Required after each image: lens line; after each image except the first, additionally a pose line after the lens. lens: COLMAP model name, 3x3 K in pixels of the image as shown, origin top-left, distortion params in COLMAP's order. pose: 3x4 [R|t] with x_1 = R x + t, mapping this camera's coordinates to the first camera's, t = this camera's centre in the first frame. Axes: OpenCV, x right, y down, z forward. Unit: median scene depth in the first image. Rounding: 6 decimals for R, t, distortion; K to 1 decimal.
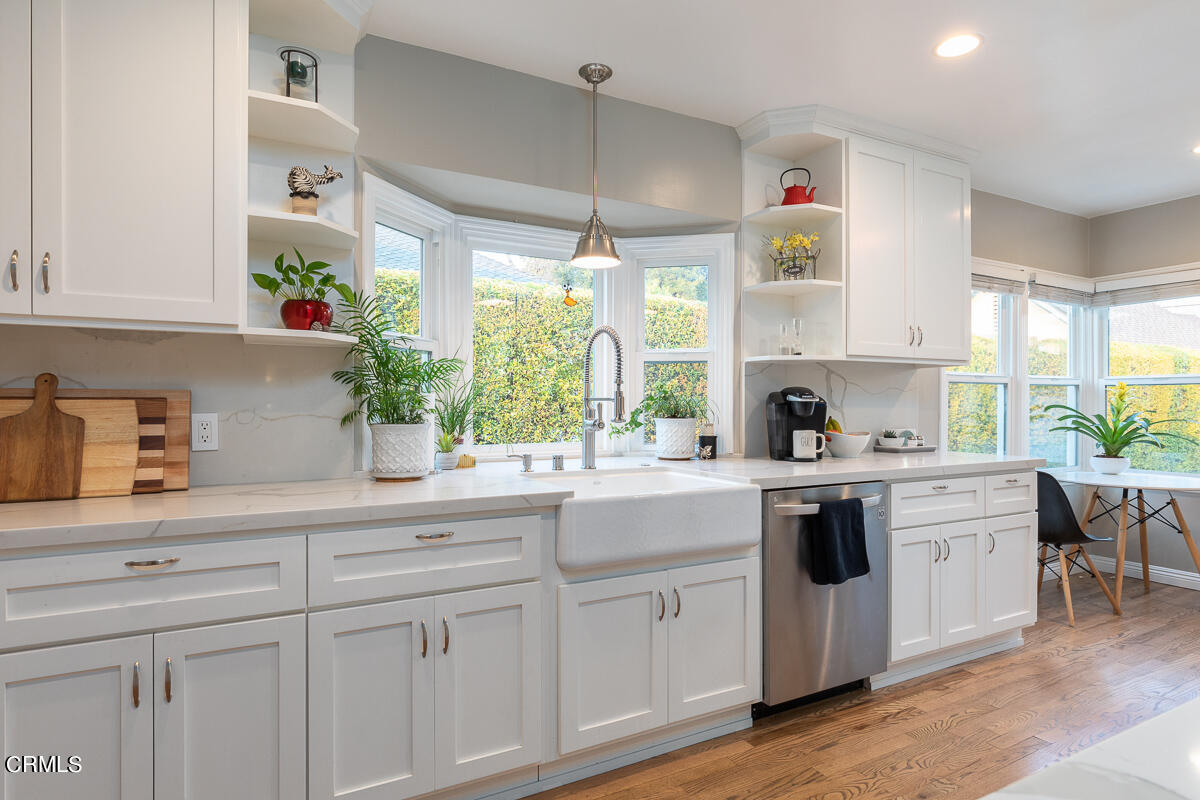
lens RADIAL K [[627.0, 0, 589.4], [0, 627.0, 401.5], [0, 0, 1]] dist [-0.000296, -0.000541]
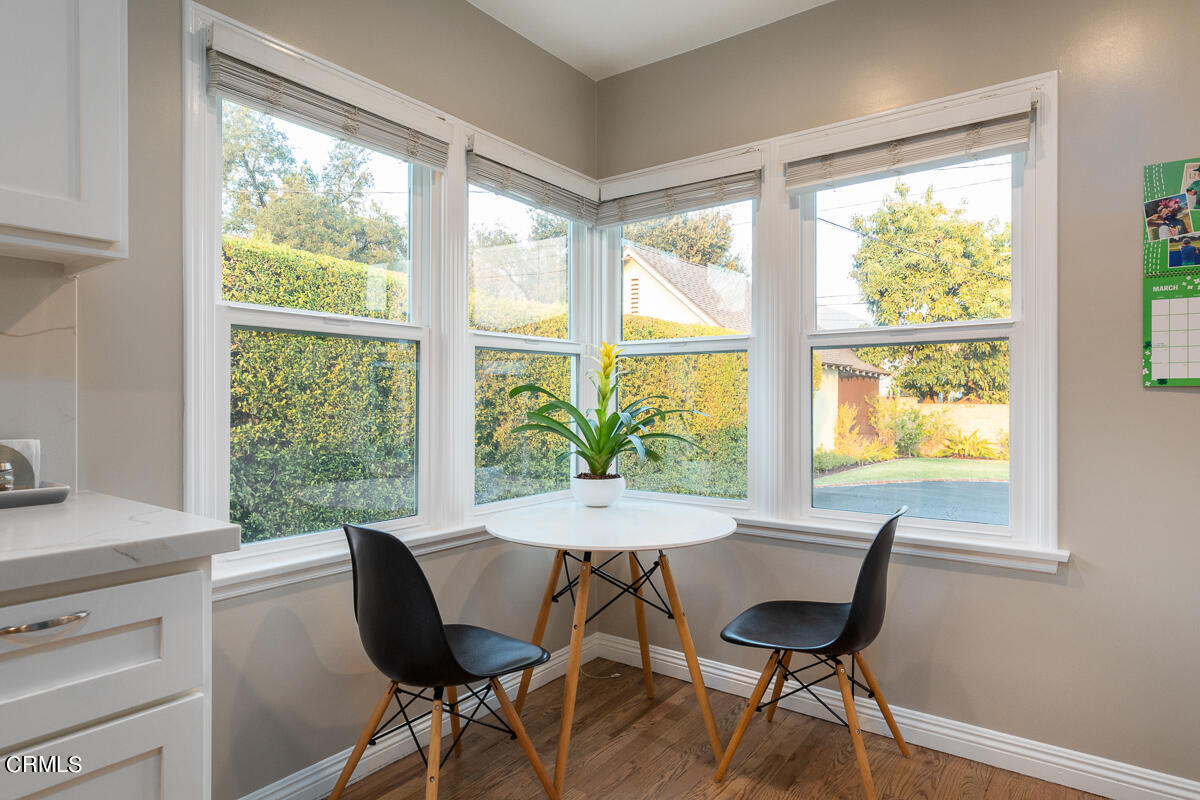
lens RADIAL K [[649.6, 0, 605.0], [0, 649.6, 400.0], [0, 0, 1]] dist [0.000682, 0.003125]
pose [[0.902964, 0.001592, 0.429713, 0.572607], [-0.000427, 0.999996, -0.002809, 0.020773], [-0.429716, 0.002353, 0.902961, 0.456949]]
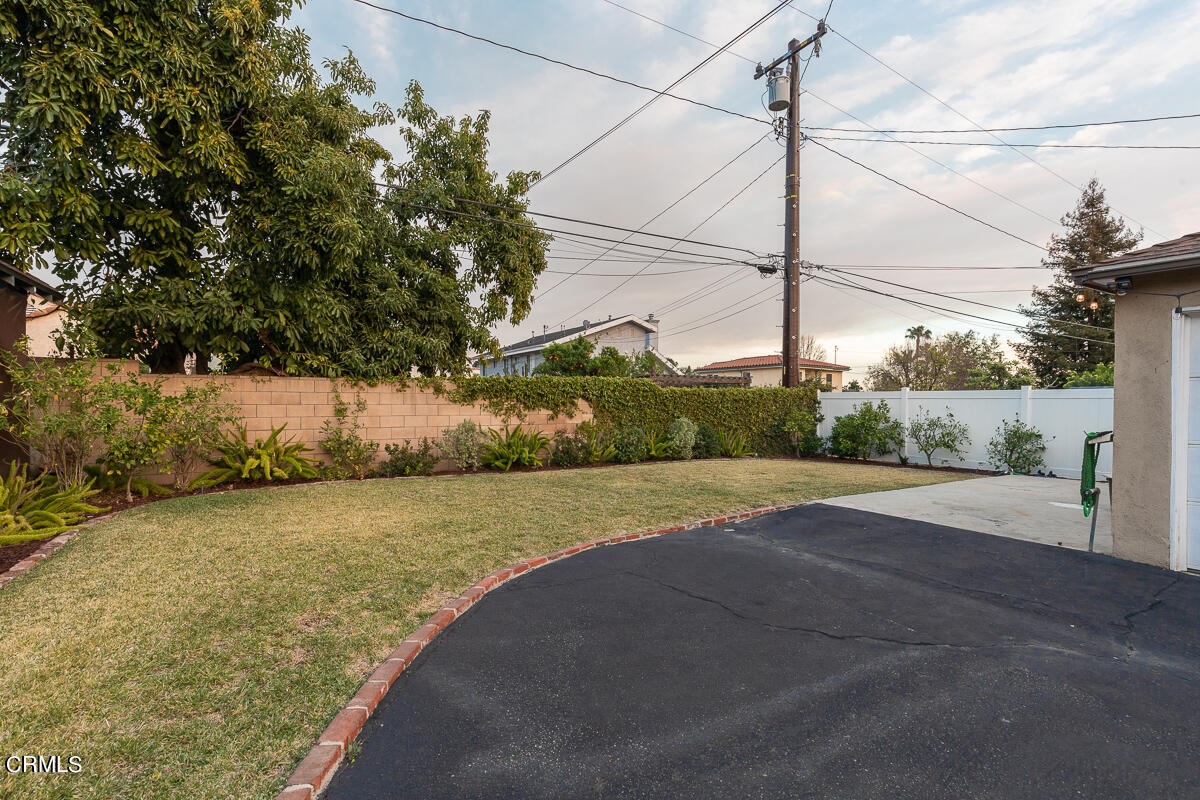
lens RADIAL K [[552.5, 0, 604.7], [0, 552.5, 420.5], [0, 0, 1]] dist [-0.000098, 0.000349]
pose [[-0.102251, -0.039705, 0.993966, 0.804020], [0.001258, 0.999197, 0.040043, 0.030763], [-0.994758, 0.005345, -0.102119, 0.669574]]
